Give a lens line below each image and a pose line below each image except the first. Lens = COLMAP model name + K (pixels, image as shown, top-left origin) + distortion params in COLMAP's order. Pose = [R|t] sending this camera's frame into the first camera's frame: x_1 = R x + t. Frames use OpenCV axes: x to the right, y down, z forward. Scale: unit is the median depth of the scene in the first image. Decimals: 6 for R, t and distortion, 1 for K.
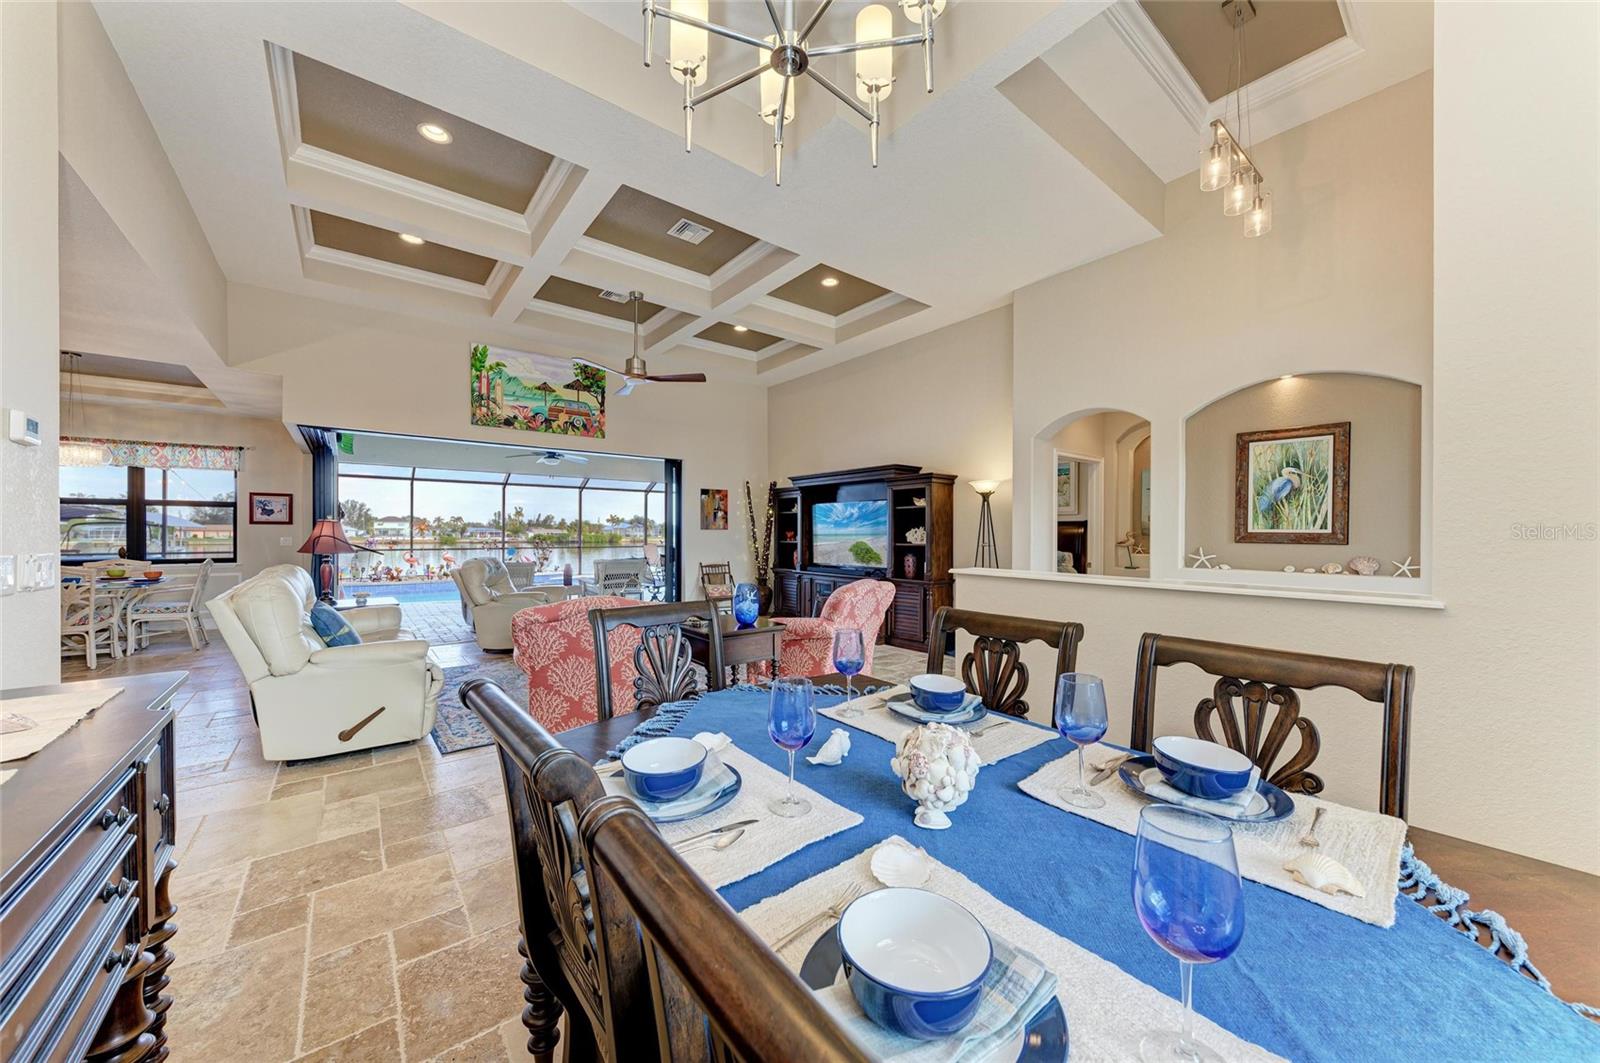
lens RADIAL K [[562.5, 0, 806.8], [0, 562.5, 534.9], [0, 0, 1]] dist [0.010930, -0.002593]
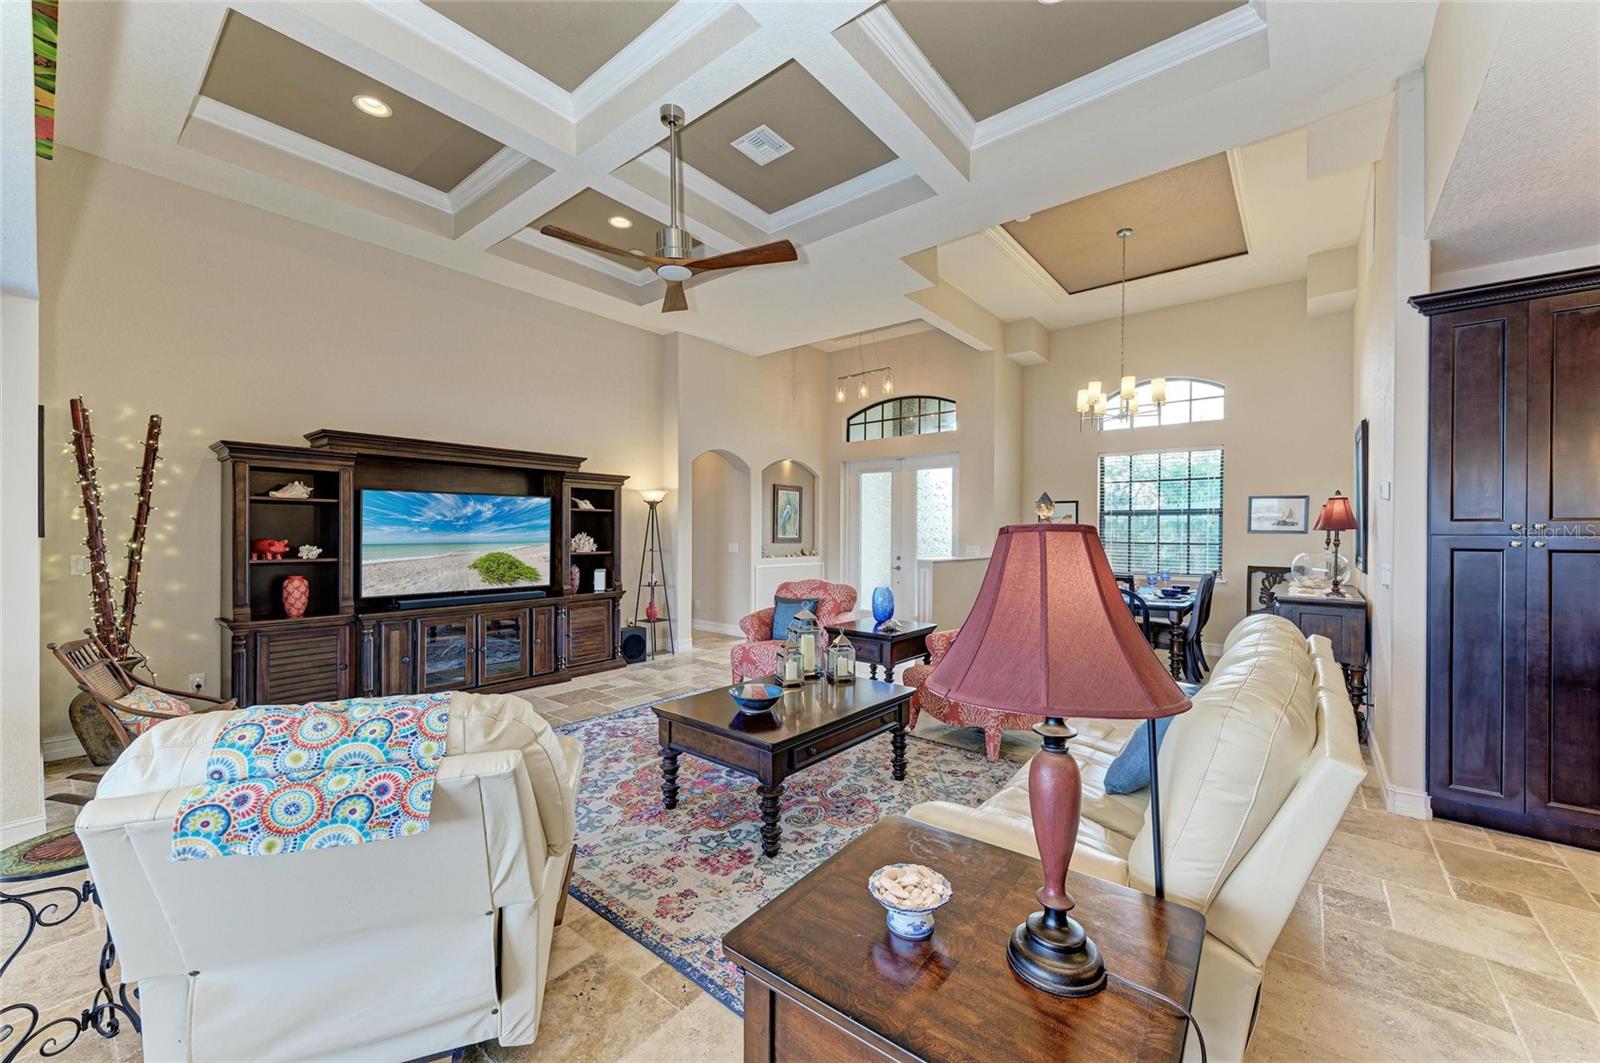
lens RADIAL K [[607.0, 0, 801.1], [0, 607.0, 542.7], [0, 0, 1]] dist [0.000440, -0.000114]
pose [[-0.204776, -0.019183, 0.978621, -0.738526], [-0.000784, 0.999811, 0.019435, -0.016098], [-0.978809, 0.003213, -0.204752, 0.812235]]
